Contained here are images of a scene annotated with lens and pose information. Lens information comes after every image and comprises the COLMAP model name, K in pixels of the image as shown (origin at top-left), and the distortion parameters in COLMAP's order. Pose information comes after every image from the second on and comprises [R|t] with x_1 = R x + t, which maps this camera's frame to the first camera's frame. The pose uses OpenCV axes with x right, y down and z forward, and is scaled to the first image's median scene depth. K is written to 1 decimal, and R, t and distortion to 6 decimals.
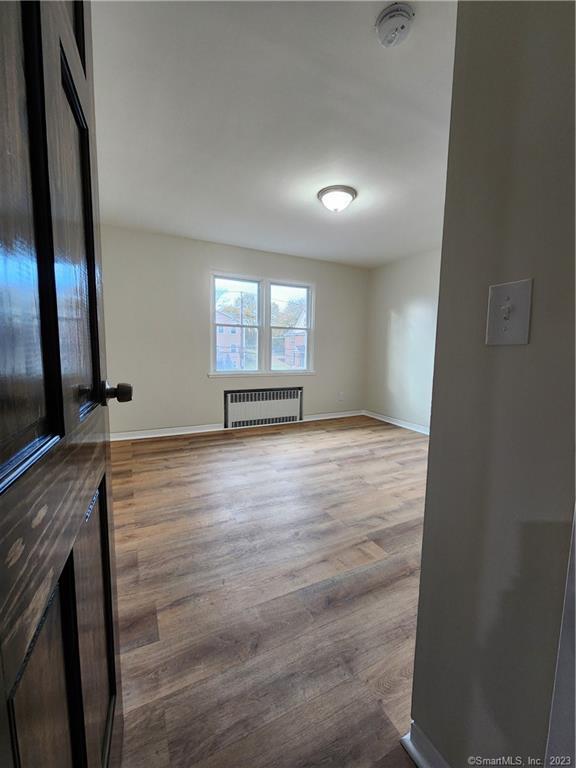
lens RADIAL K [[314.9, 0, 288.9], [0, 314.9, 382.8], [0, 0, 1]] dist [0.004722, -0.004193]
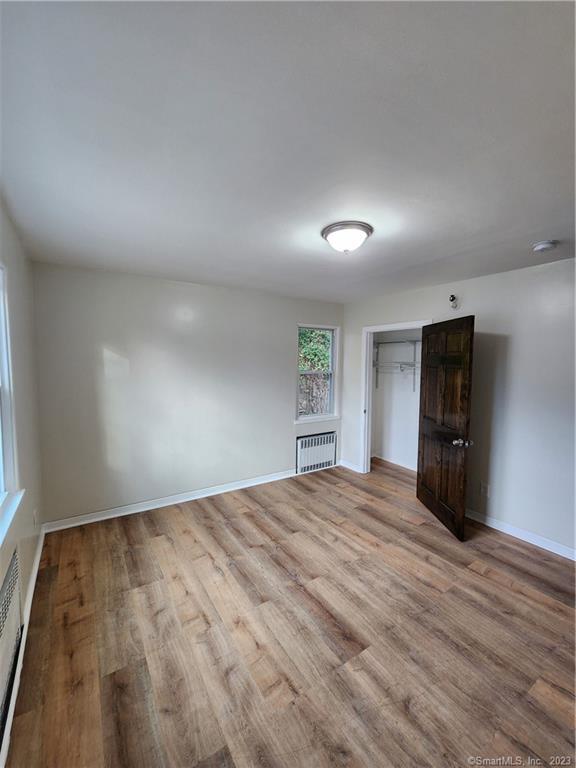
lens RADIAL K [[314.9, 0, 288.9], [0, 314.9, 382.8], [0, 0, 1]] dist [0.004722, -0.004193]
pose [[-0.102985, -0.091749, 0.990442, -0.823917], [0.103637, 0.989328, 0.102422, -0.431180], [-0.989269, 0.113194, -0.092377, 1.646861]]
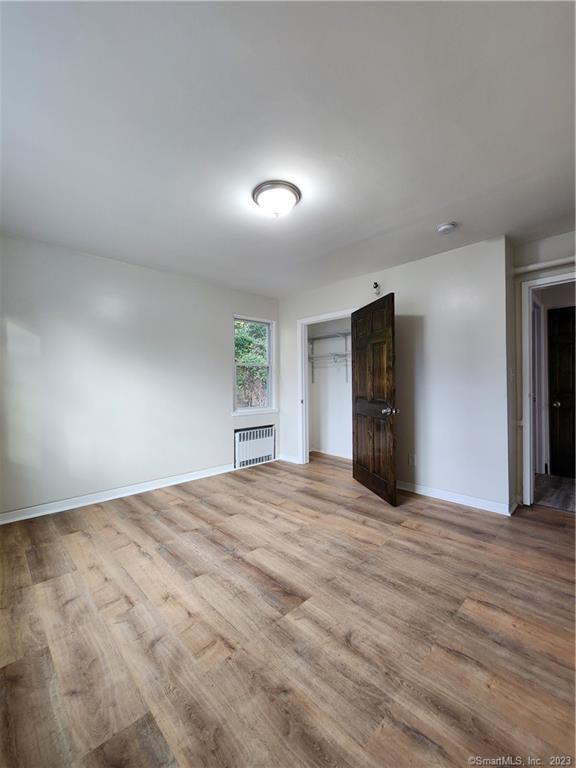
lens RADIAL K [[314.9, 0, 288.9], [0, 314.9, 382.8], [0, 0, 1]] dist [0.004722, -0.004193]
pose [[-0.290181, -0.015835, 0.956841, -0.828712], [0.111231, 0.992528, 0.050159, -0.212405], [-0.950485, 0.120986, -0.286252, 1.654432]]
